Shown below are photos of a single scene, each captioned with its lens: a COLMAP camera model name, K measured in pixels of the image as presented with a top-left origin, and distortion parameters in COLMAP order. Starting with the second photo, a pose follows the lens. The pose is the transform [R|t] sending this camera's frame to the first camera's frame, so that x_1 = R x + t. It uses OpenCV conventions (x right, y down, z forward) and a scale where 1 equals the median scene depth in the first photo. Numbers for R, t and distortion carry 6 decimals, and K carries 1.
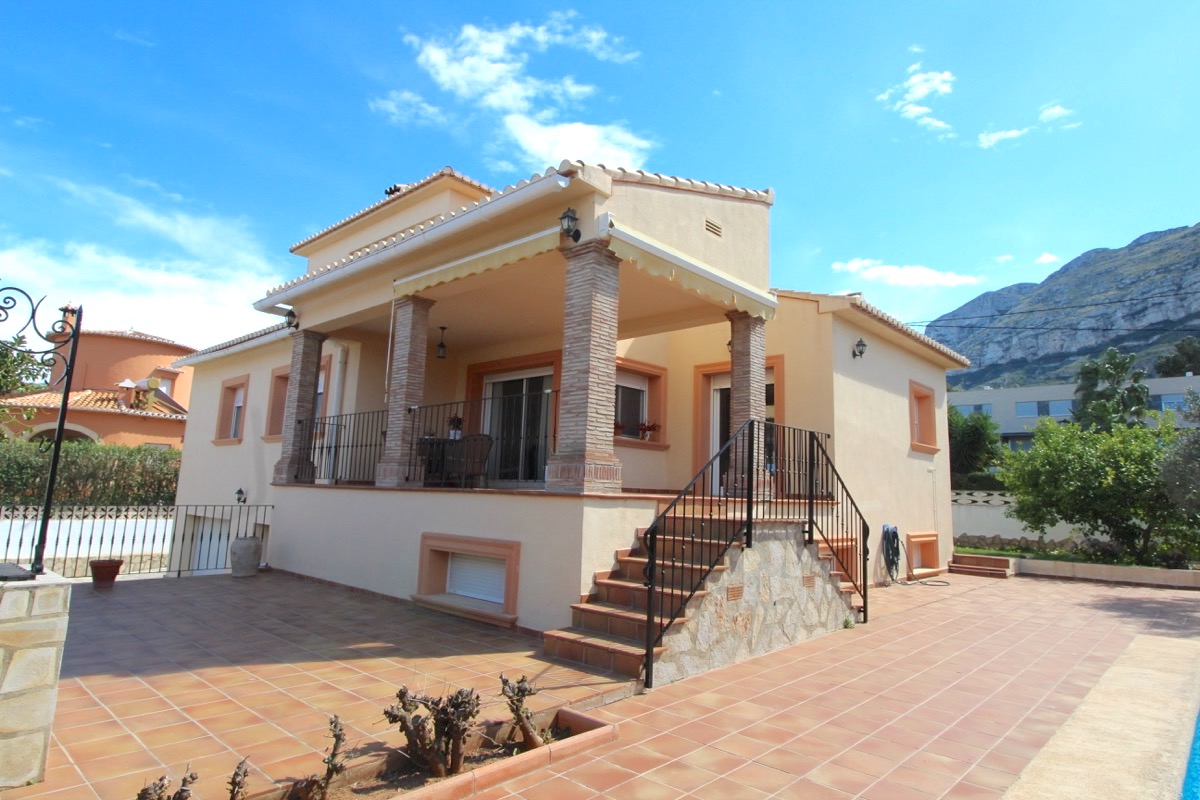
lens RADIAL K [[688.9, 0, 604.7], [0, 688.9, 383.7], [0, 0, 1]] dist [-0.005498, -0.003140]
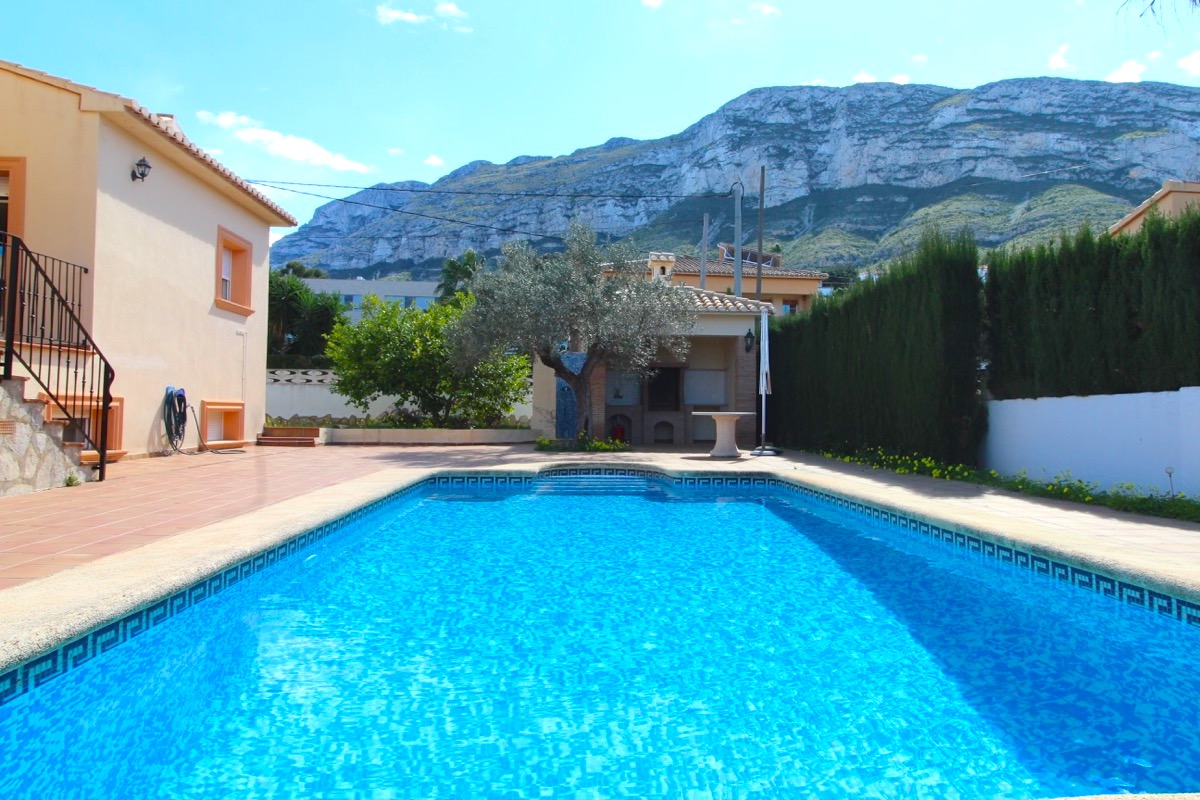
lens RADIAL K [[790.5, 0, 617.6], [0, 790.5, 387.9], [0, 0, 1]] dist [0.017461, -0.012211]
pose [[0.689853, -0.001210, 0.723948, 0.080170], [-0.103149, 0.989632, 0.099945, 0.052025], [-0.716563, -0.143622, 0.682576, -0.076690]]
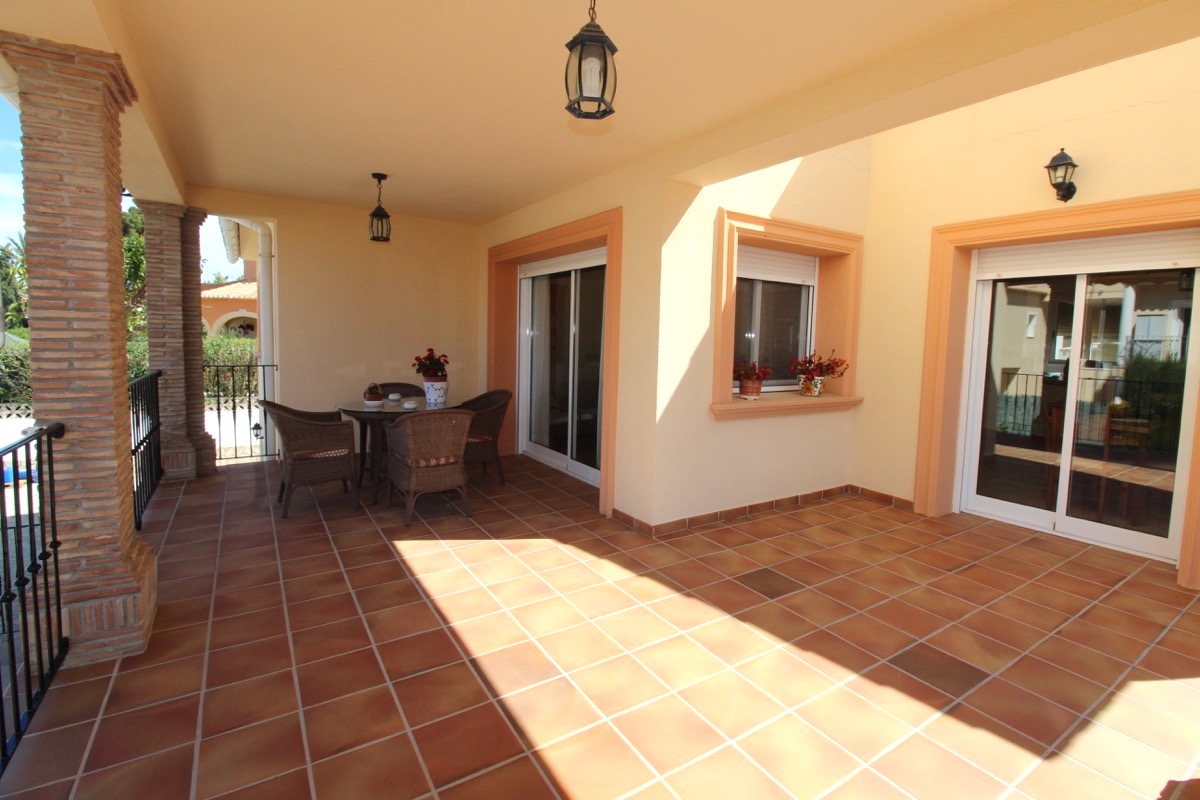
lens RADIAL K [[557.3, 0, 608.2], [0, 557.3, 390.3], [0, 0, 1]] dist [-0.013417, -0.003070]
pose [[0.969779, 0.014942, -0.243526, 0.017190], [0.045284, 0.969757, 0.239833, -0.021819], [0.239745, -0.243613, 0.939774, 0.657277]]
